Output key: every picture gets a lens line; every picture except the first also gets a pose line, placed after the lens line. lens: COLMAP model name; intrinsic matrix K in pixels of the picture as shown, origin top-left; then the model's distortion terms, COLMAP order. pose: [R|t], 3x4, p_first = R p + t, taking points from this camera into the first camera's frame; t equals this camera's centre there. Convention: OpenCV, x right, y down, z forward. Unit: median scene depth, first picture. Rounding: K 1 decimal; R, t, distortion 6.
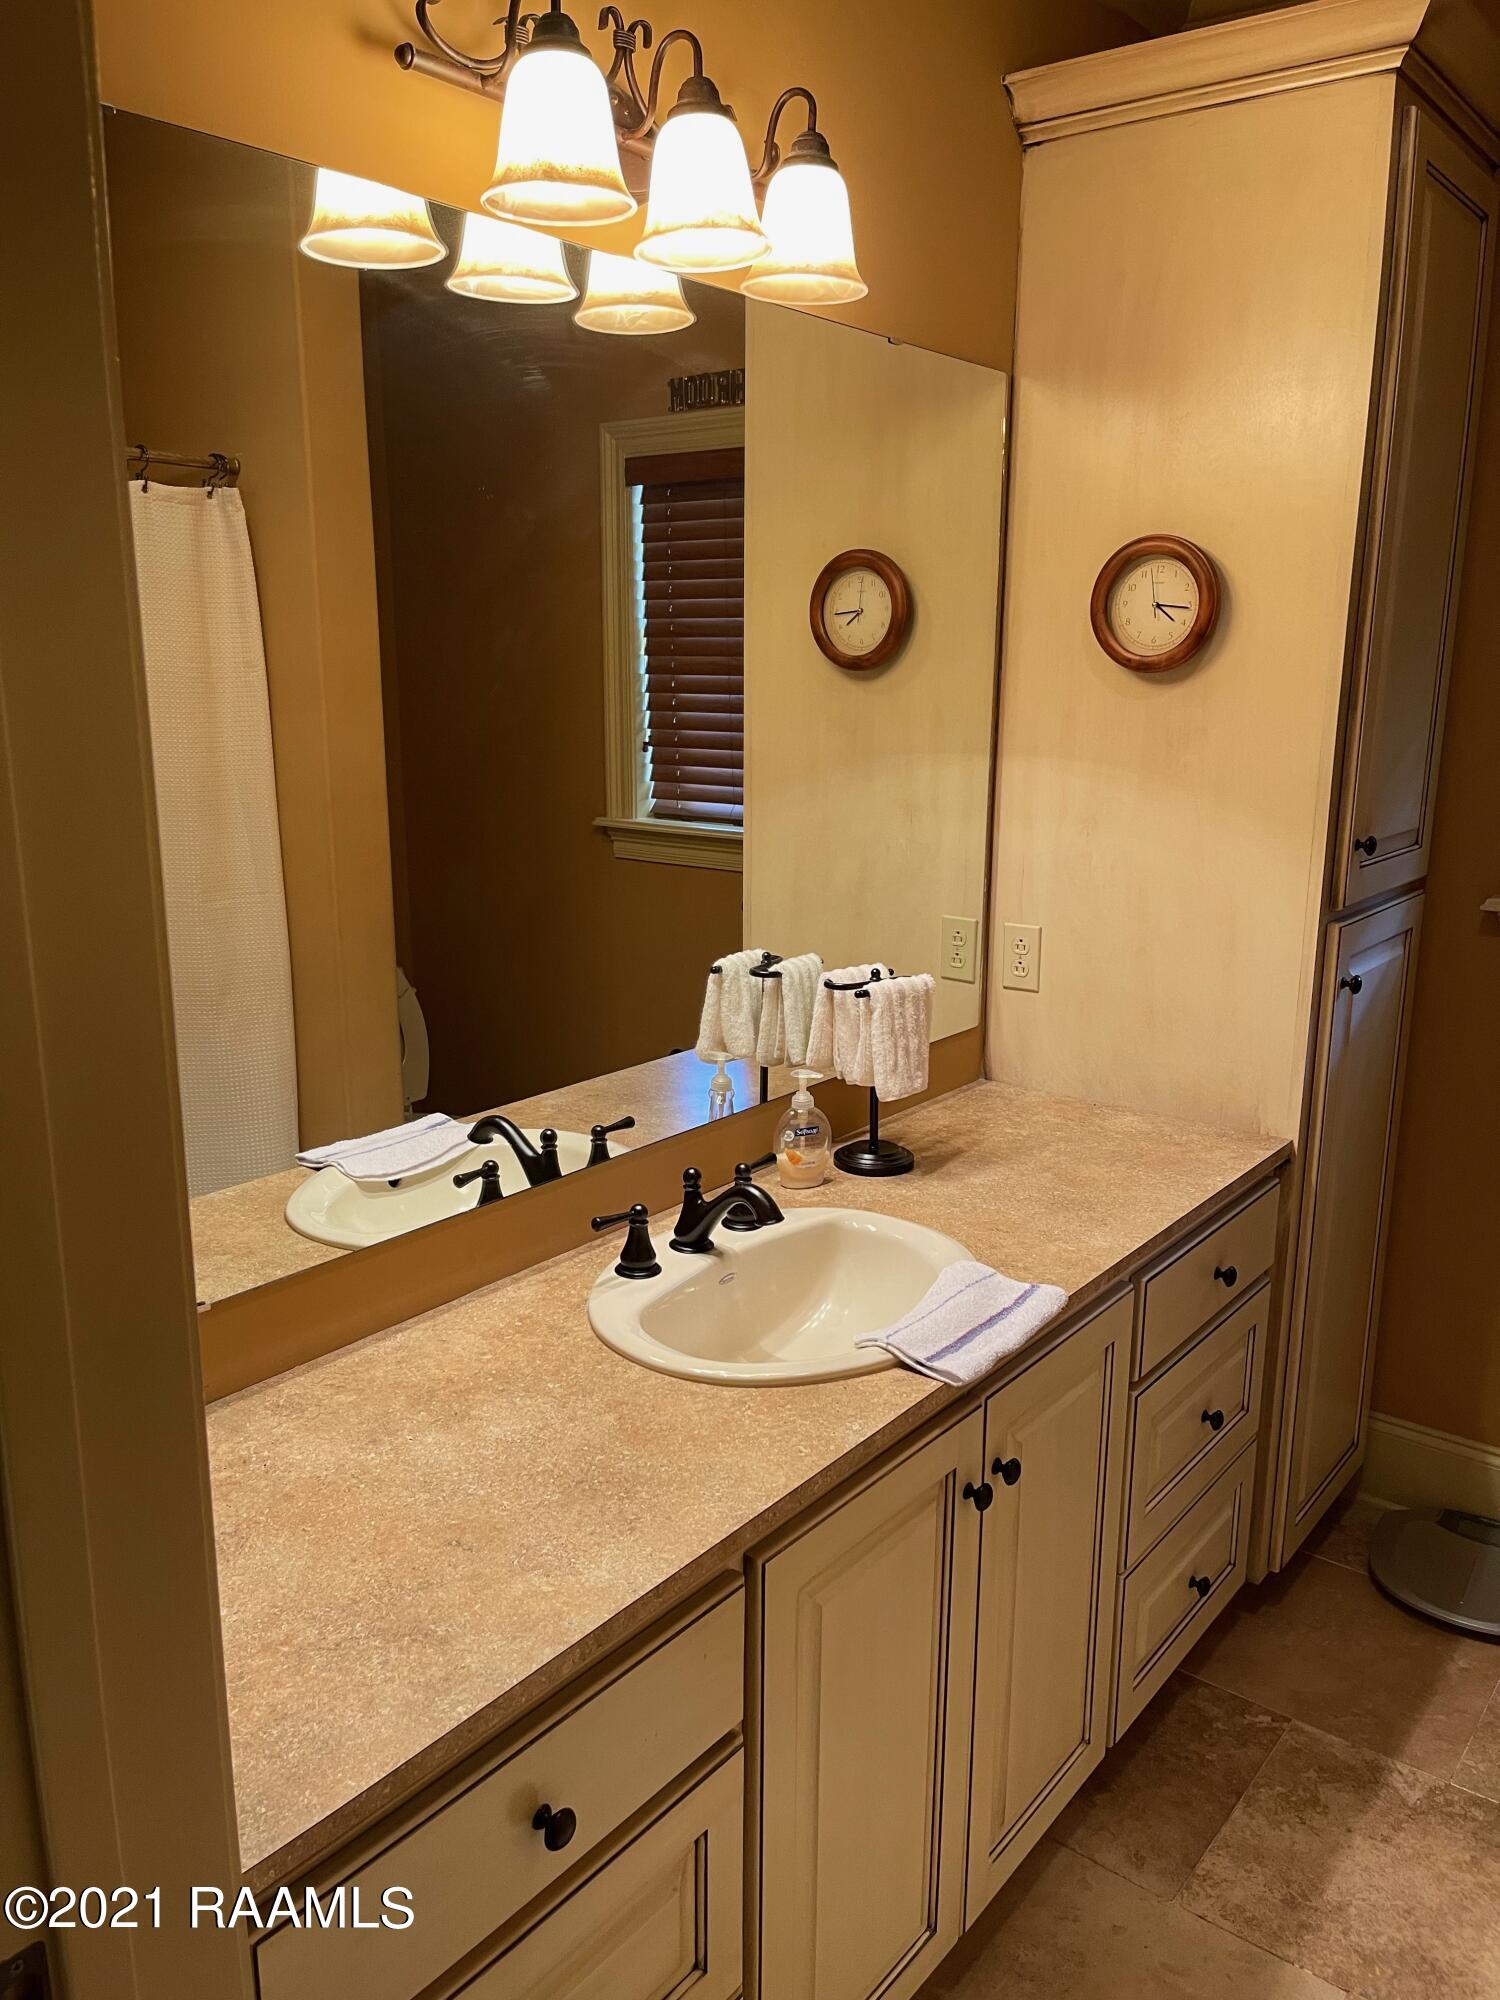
lens RADIAL K [[1517.5, 0, 752.9], [0, 1517.5, 1002.1], [0, 0, 1]] dist [0.056303, -0.088781]
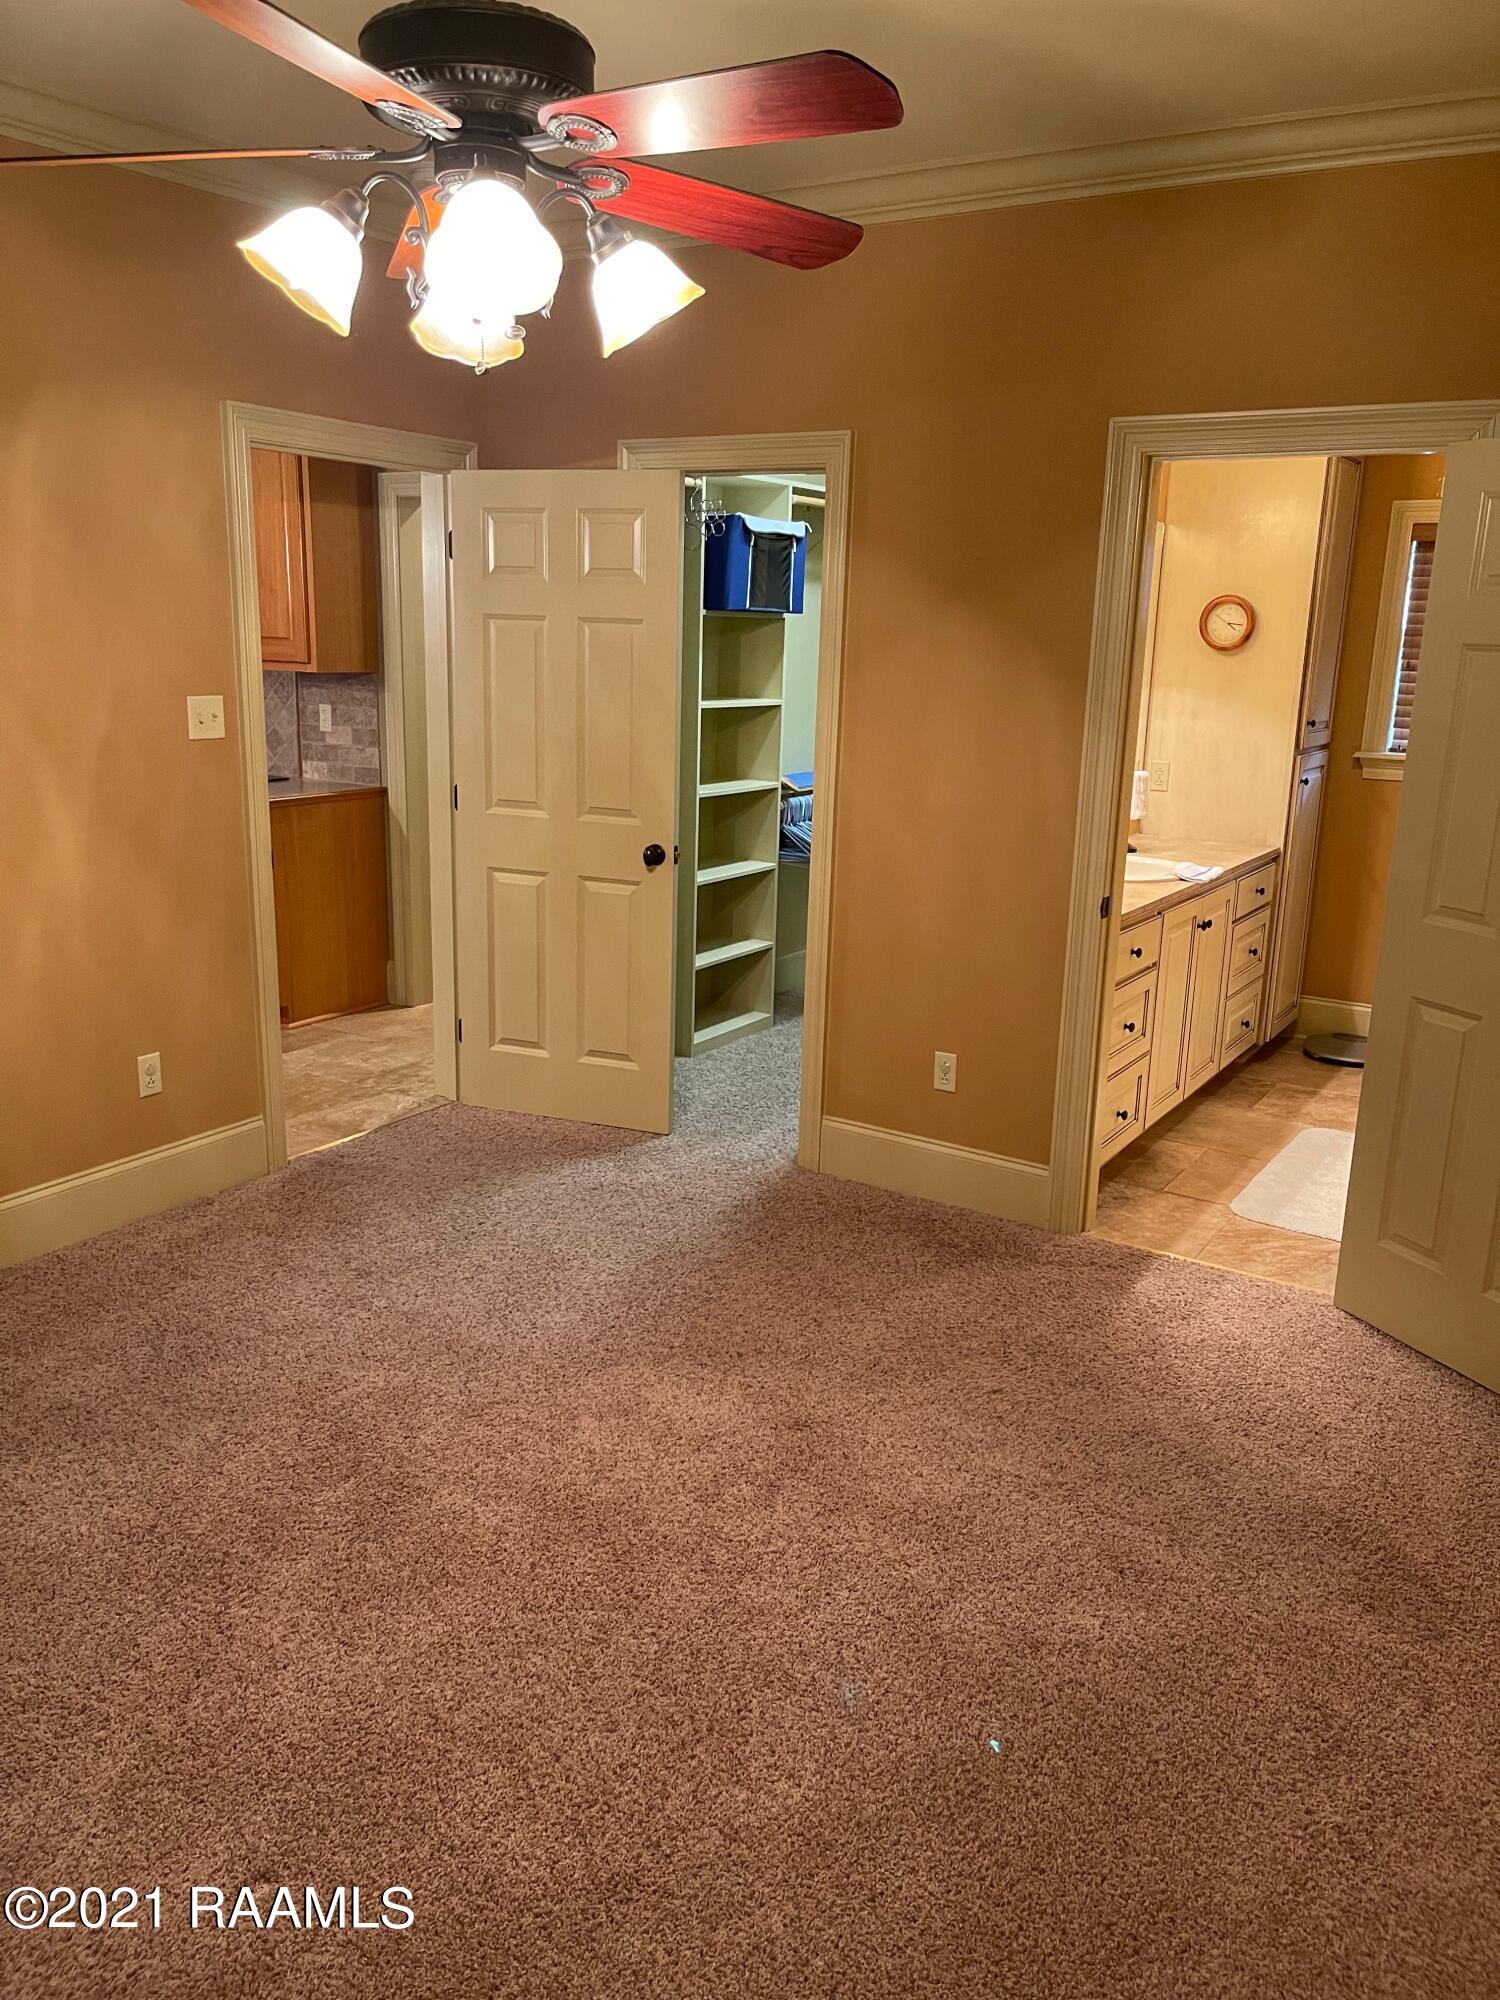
lens RADIAL K [[1517.5, 0, 751.4], [0, 1517.5, 1004.3], [0, 0, 1]] dist [0.056303, -0.088781]
pose [[0.995077, -0.004917, 0.098985, -0.727365], [0.003437, 0.999880, 0.015122, 0.303458], [-0.099048, -0.014707, 0.994974, -1.338292]]
